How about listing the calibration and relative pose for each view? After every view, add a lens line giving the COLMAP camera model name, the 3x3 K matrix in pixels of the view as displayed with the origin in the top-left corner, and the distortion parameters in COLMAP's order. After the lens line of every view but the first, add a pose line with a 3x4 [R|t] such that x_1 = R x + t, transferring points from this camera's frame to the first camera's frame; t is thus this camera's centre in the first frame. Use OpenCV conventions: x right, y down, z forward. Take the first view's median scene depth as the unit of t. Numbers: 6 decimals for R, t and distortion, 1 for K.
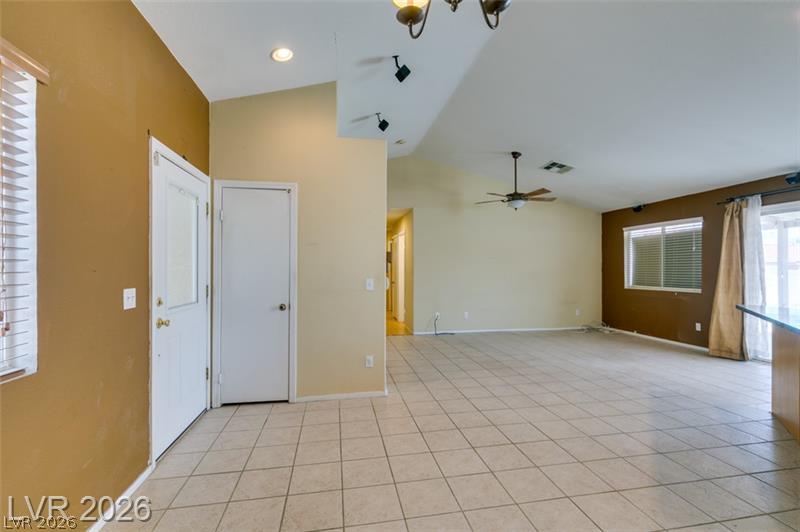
lens RADIAL K [[357.4, 0, 398.9], [0, 357.4, 268.7], [0, 0, 1]] dist [0.001401, -0.000806]
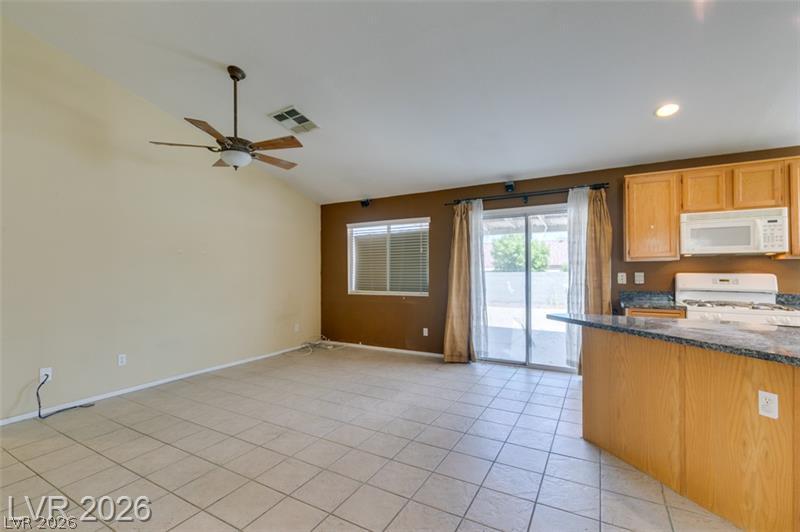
lens RADIAL K [[357.4, 0, 398.9], [0, 357.4, 268.7], [0, 0, 1]] dist [0.001401, -0.000806]
pose [[0.635751, 0.003448, 0.771887, 0.058069], [0.002716, 0.999974, -0.006704, -0.000245], [-0.771890, 0.006358, 0.635725, 0.489993]]
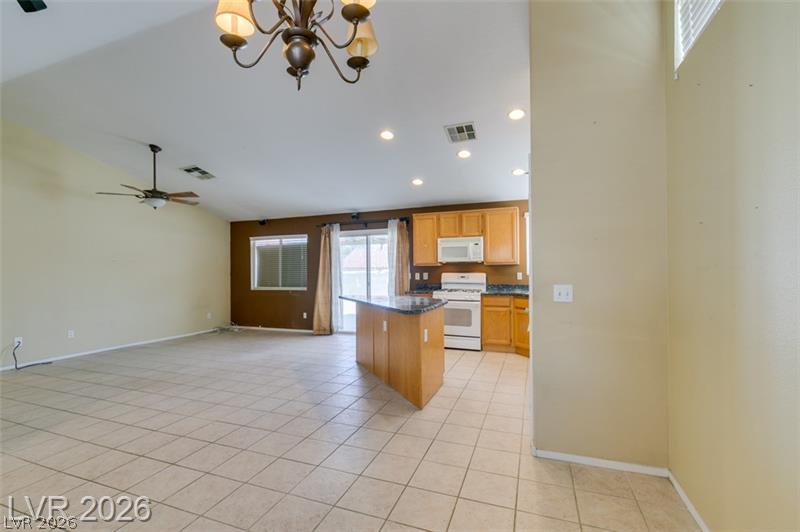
lens RADIAL K [[356.1, 0, 399.9], [0, 356.1, 268.0], [0, 0, 1]] dist [-0.001318, -0.000009]
pose [[0.513093, 0.005304, 0.858316, -0.145731], [0.007332, 0.999917, -0.010562, 0.000306], [-0.858301, 0.011712, 0.513012, 0.001831]]
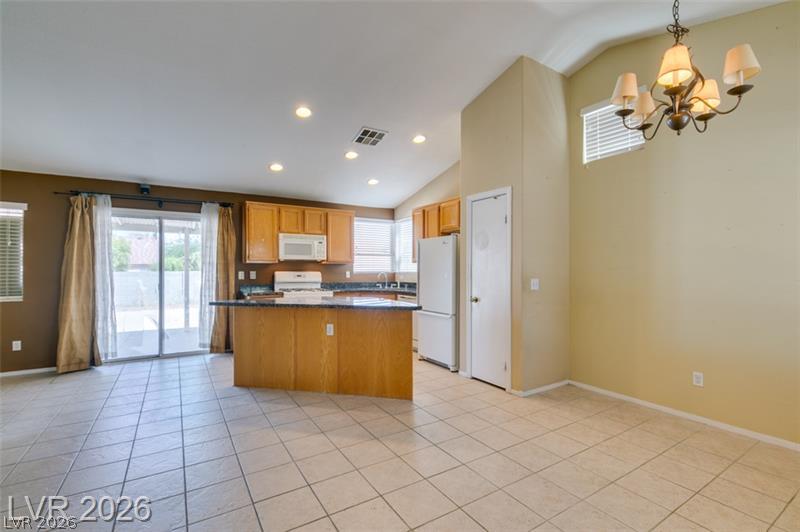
lens RADIAL K [[359.5, 0, 399.1], [0, 359.5, 269.4], [0, 0, 1]] dist [-0.001602, -0.000547]
pose [[-0.373731, 0.001972, 0.927535, -0.200583], [0.000809, 0.999998, -0.001800, 0.001429], [-0.927537, 0.000077, -0.373731, 0.578837]]
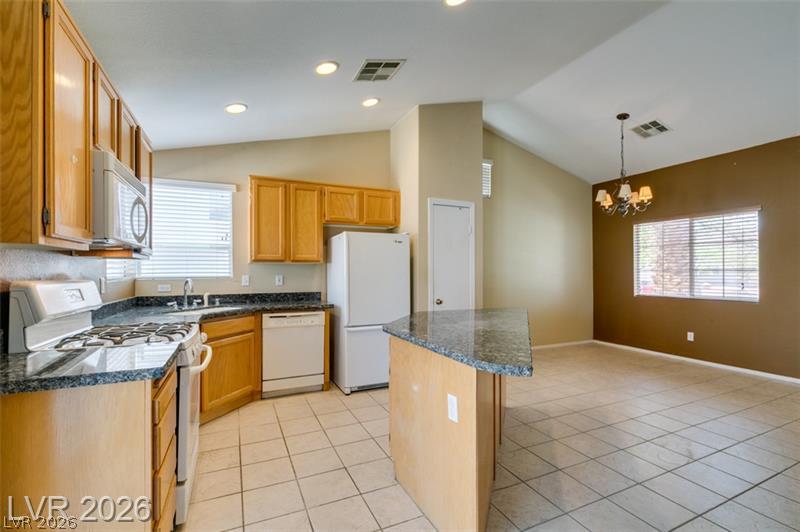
lens RADIAL K [[359.5, 0, 399.1], [0, 359.5, 269.4], [0, 0, 1]] dist [-0.001602, -0.000547]
pose [[-0.966051, 0.001667, -0.258346, 0.781496], [0.002842, 0.999987, -0.004177, -0.002750], [0.258335, -0.004770, -0.966044, 0.888314]]
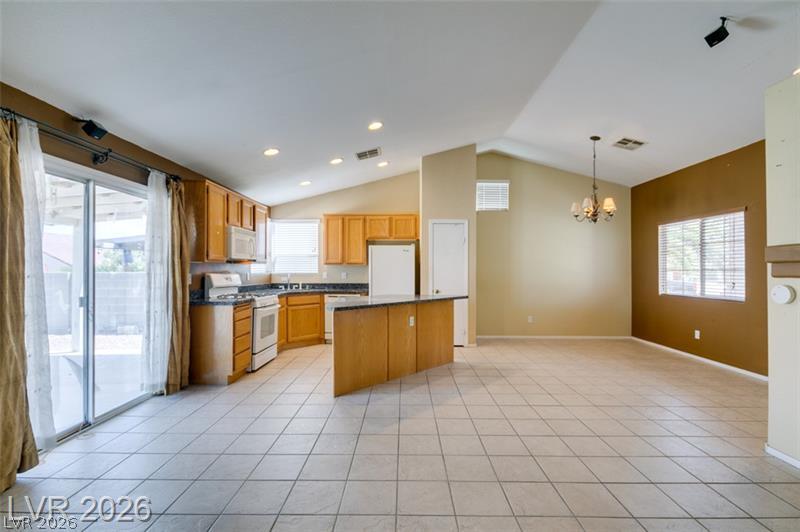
lens RADIAL K [[360.2, 0, 400.4], [0, 360.2, 266.9], [0, 0, 1]] dist [-0.001641, -0.000265]
pose [[-0.982766, 0.002651, 0.184833, 0.383399], [0.001157, 0.999966, -0.008189, -0.003310], [-0.184848, -0.007834, -0.982736, 1.295960]]
